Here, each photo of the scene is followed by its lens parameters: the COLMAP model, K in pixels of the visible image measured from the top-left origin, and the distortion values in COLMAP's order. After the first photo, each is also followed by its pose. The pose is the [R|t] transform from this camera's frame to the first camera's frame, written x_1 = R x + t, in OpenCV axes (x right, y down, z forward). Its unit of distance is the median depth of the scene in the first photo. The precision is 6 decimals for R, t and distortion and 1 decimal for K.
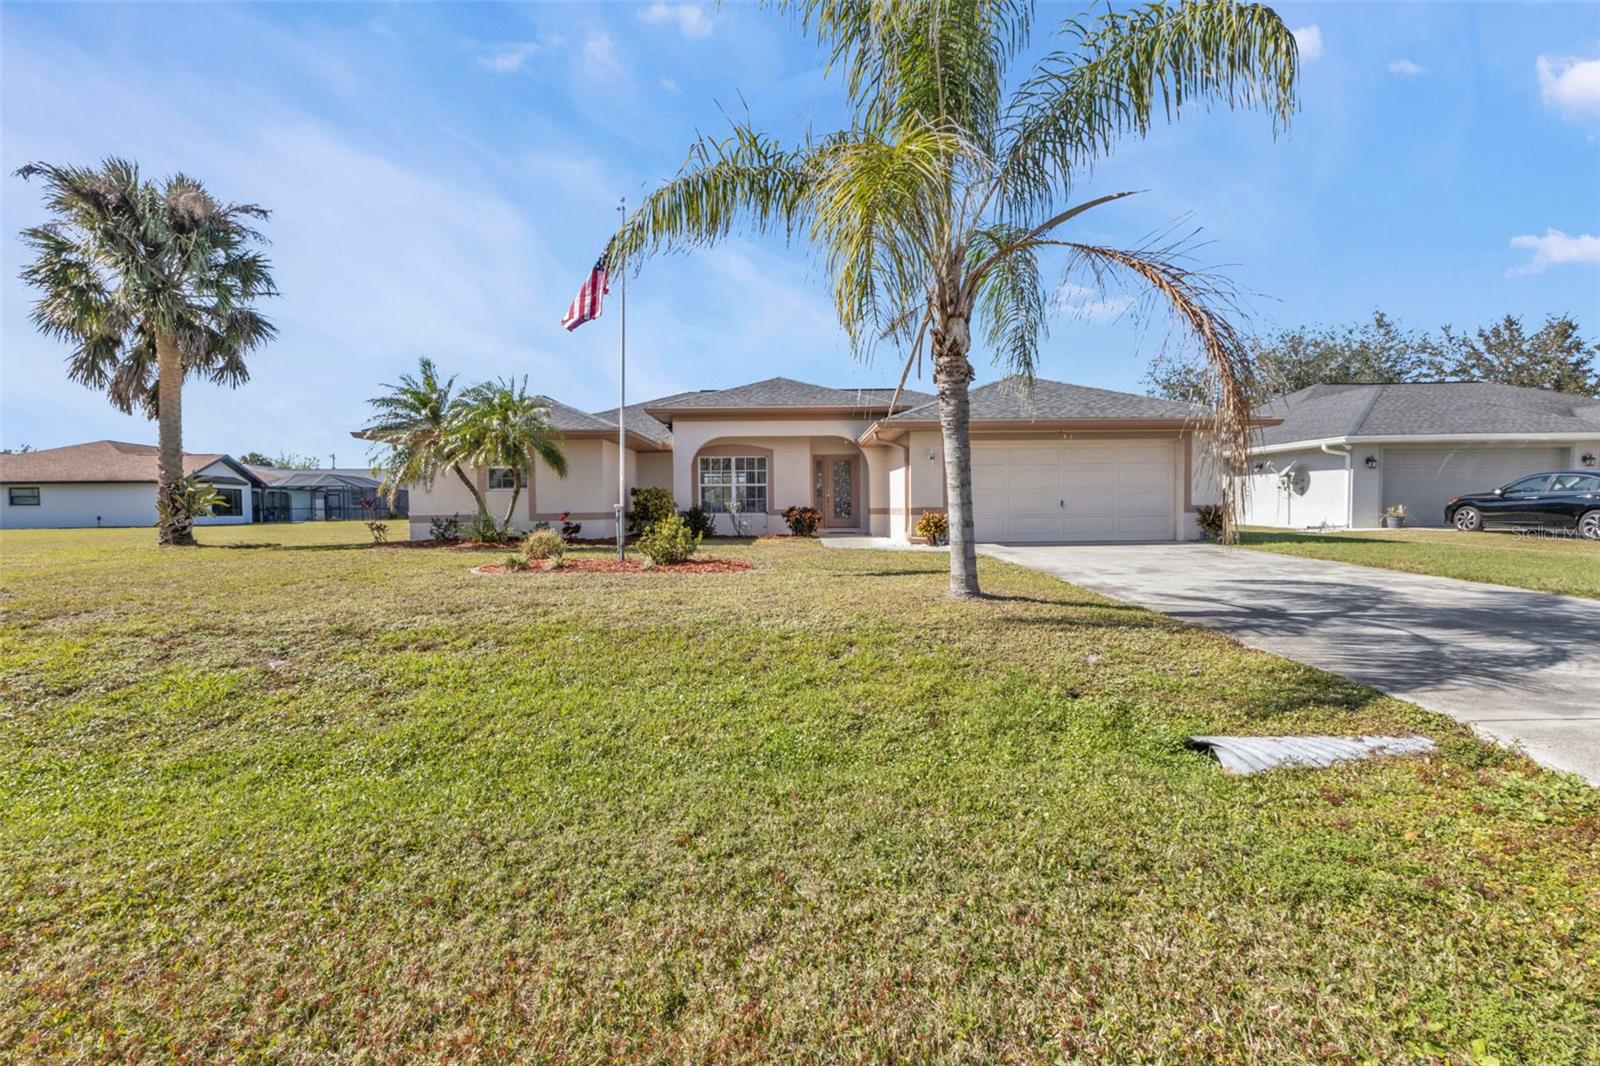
lens RADIAL K [[707.8, 0, 808.4], [0, 707.8, 501.1], [0, 0, 1]] dist [0.000232, 0.000051]
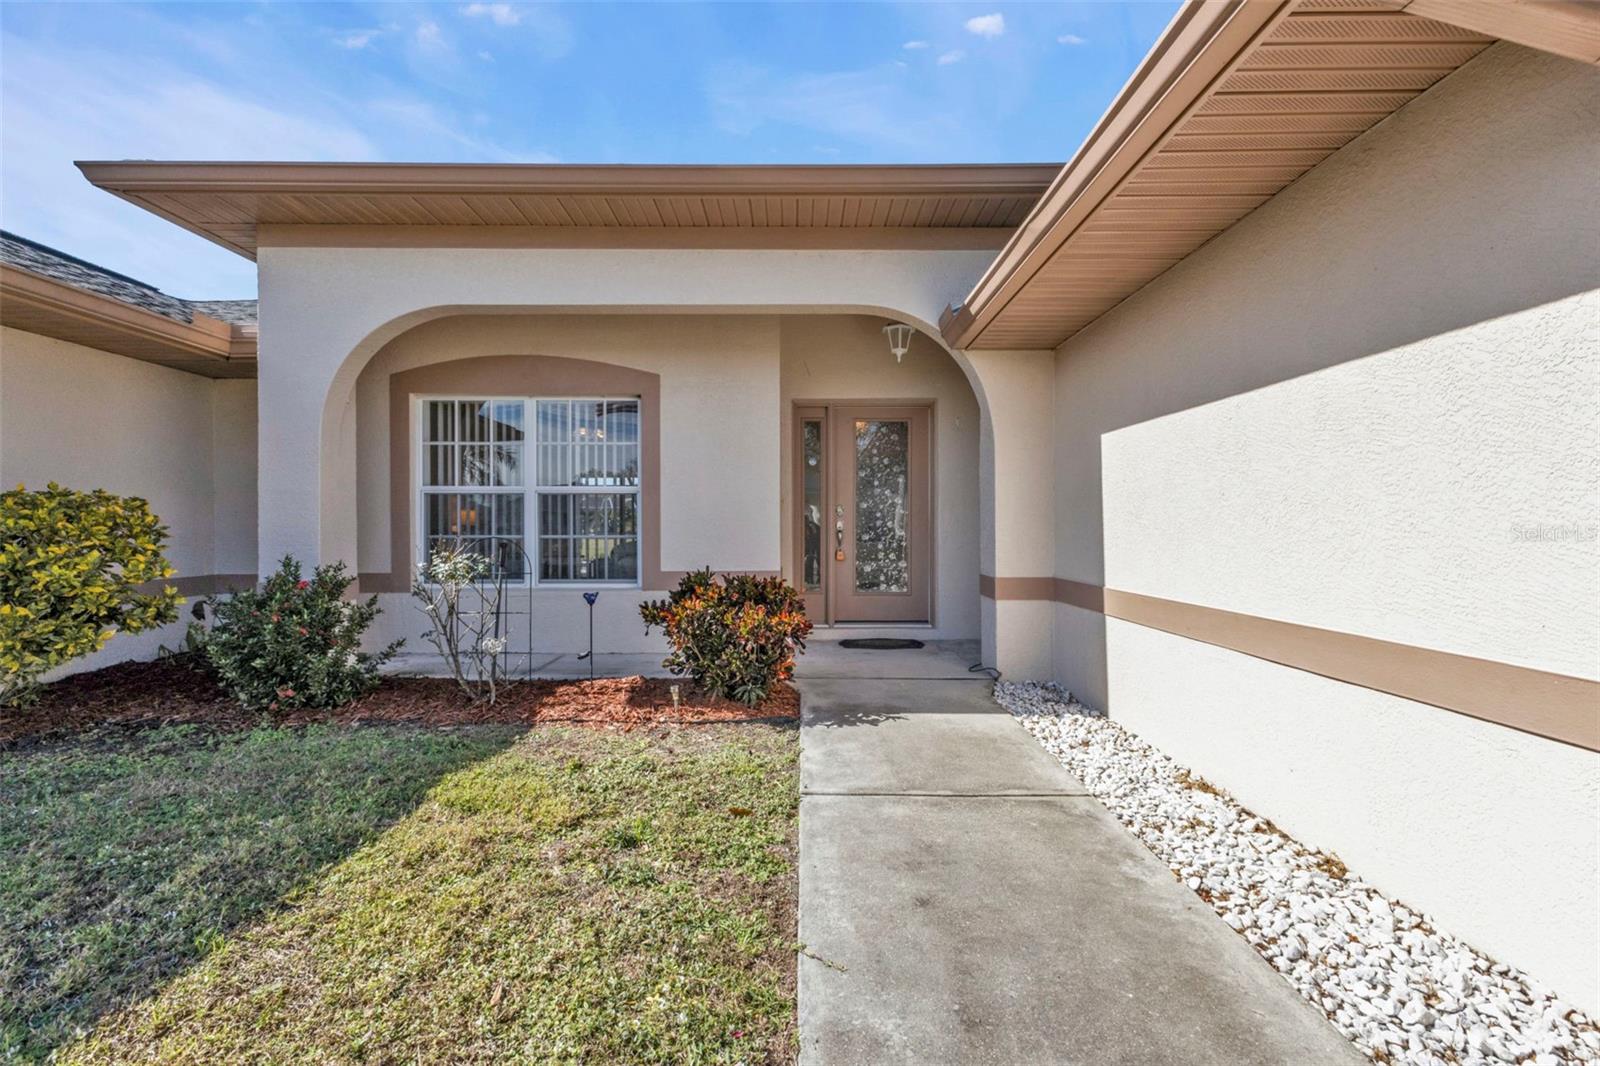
lens RADIAL K [[685.9, 0, 800.0], [0, 685.9, 533.0], [0, 0, 1]] dist [0.000481, 0.000414]
pose [[0.999770, 0.010409, -0.018725, 0.018635], [-0.009938, 0.999636, 0.025086, -0.012177], [0.018979, -0.024894, 0.999510, 0.742802]]
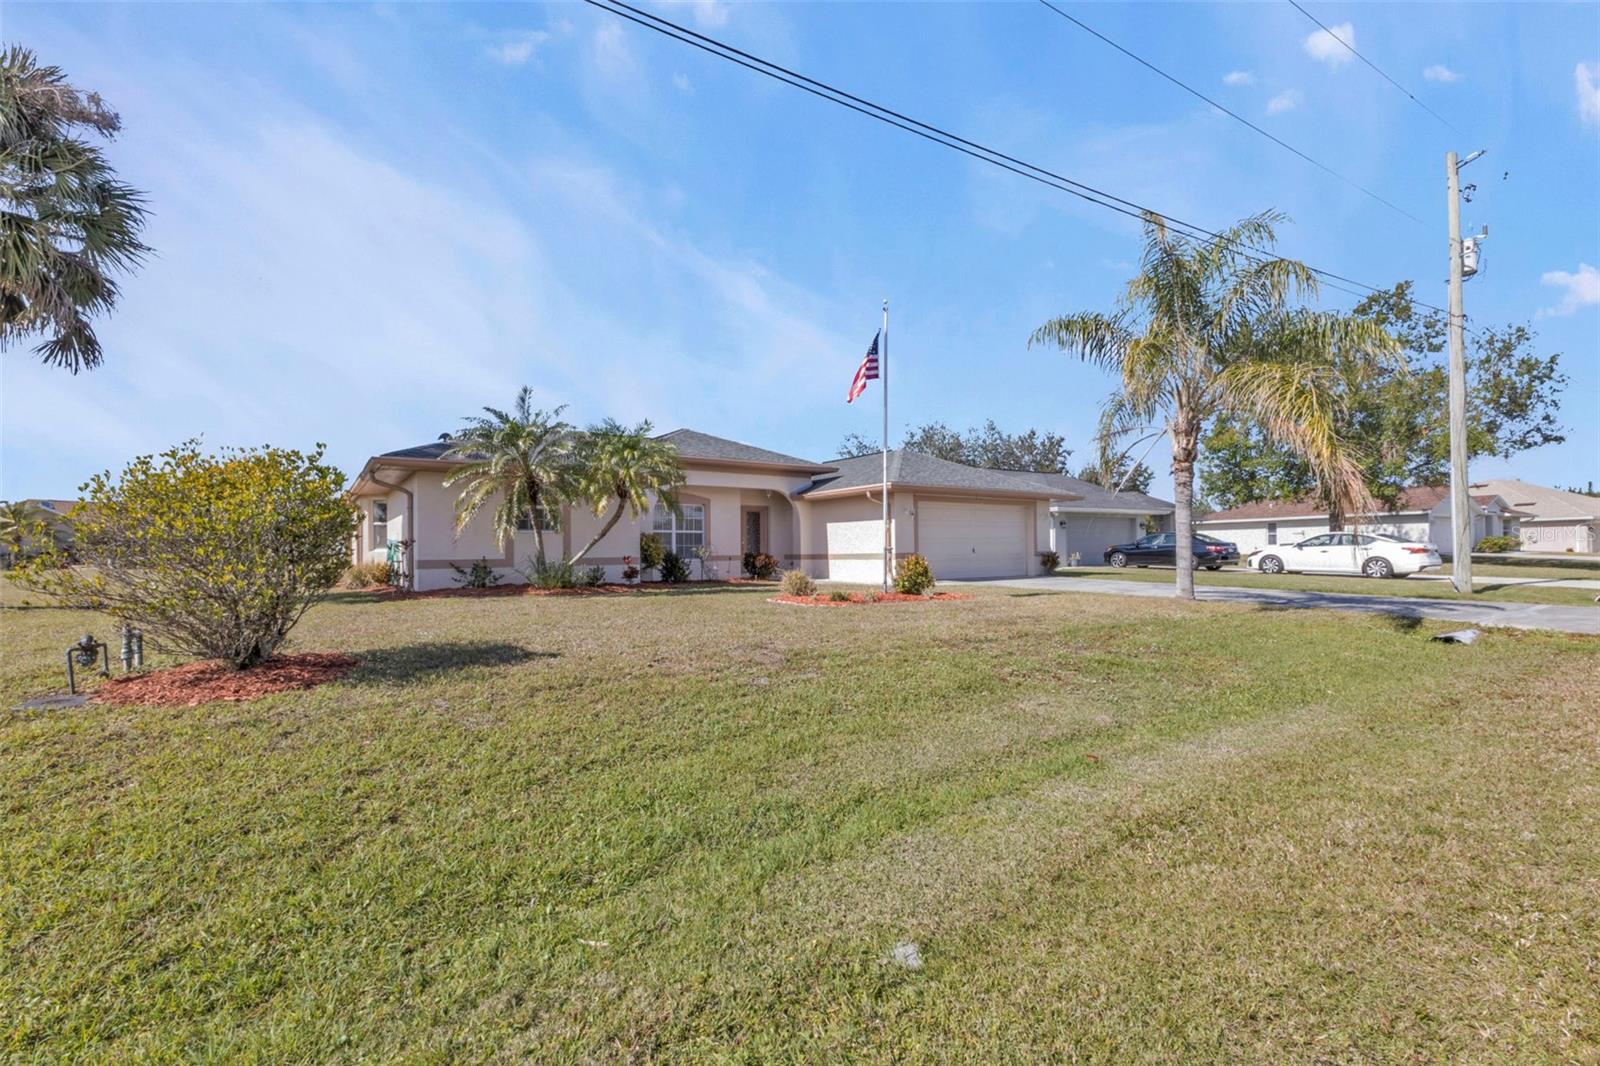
lens RADIAL K [[665.5, 0, 805.2], [0, 665.5, 549.2], [0, 0, 1]] dist [-0.000276, -0.000310]
pose [[0.849530, 0.004522, 0.527522, -0.481431], [-0.003692, 0.999990, -0.002627, 0.005740], [-0.527528, 0.000284, 0.849538, 0.076554]]
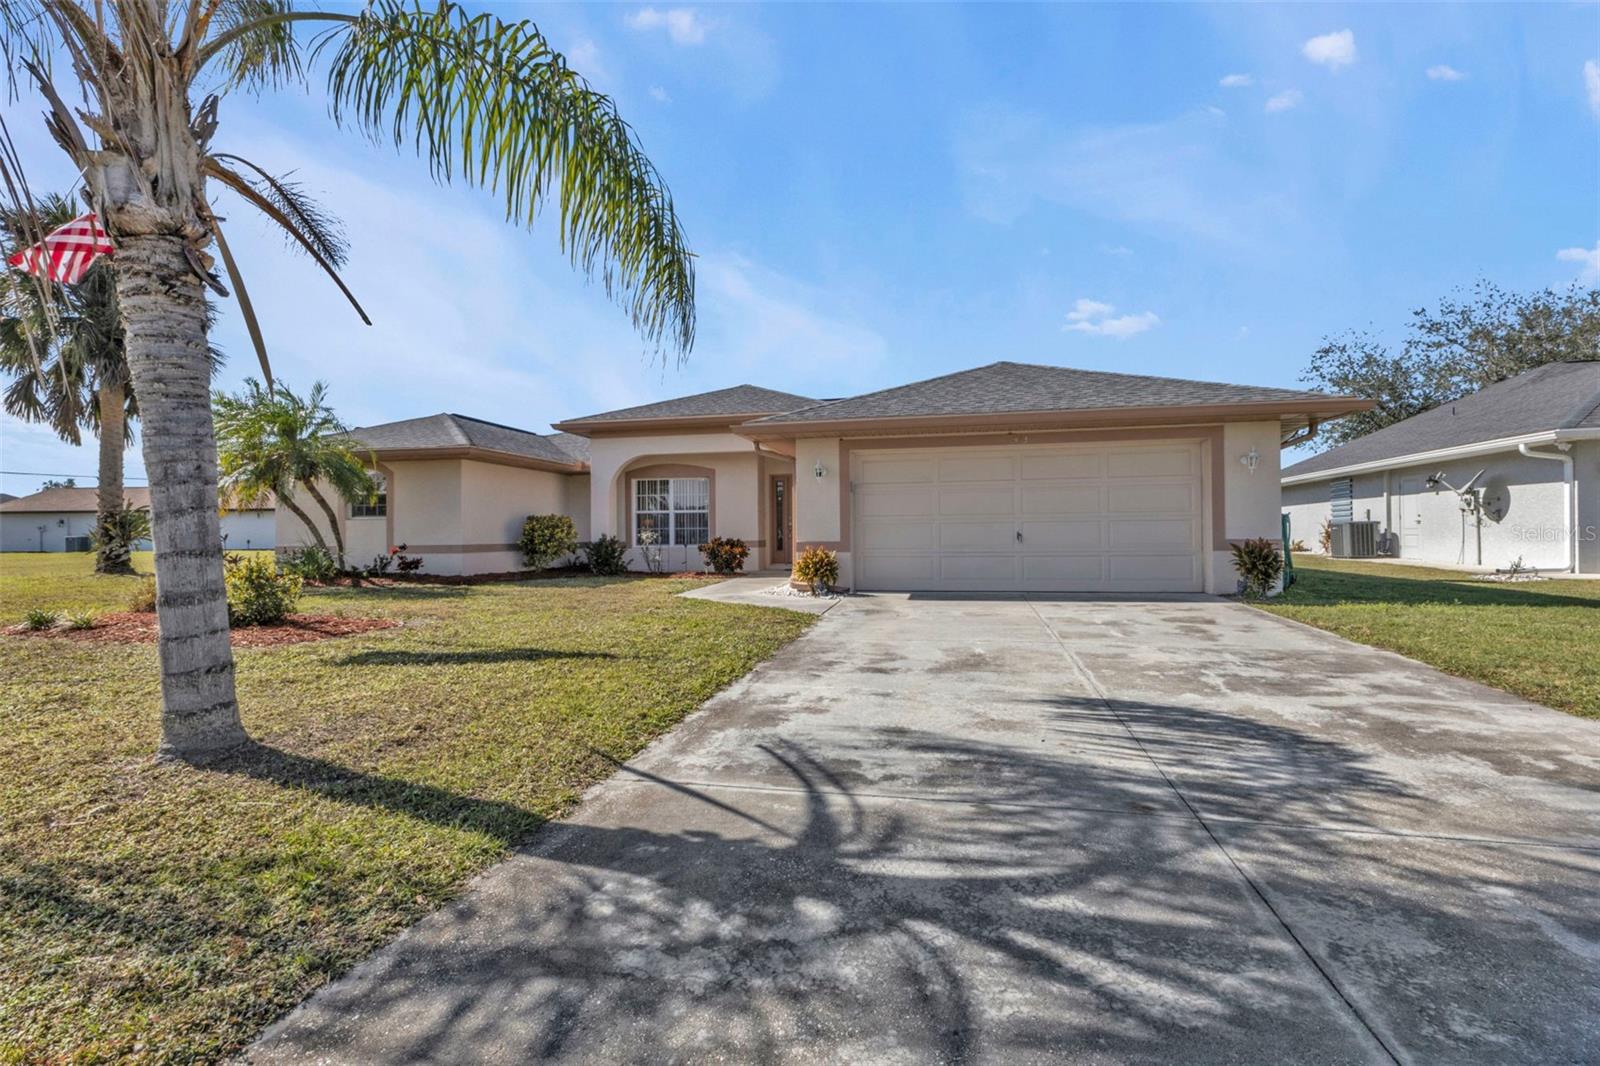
lens RADIAL K [[685.9, 0, 800.0], [0, 685.9, 533.0], [0, 0, 1]] dist [0.000481, 0.000414]
pose [[0.969095, 0.003264, -0.246665, 0.264764], [-0.000415, 0.999933, 0.011602, -0.006065], [0.246686, -0.011141, 0.969031, 0.245830]]
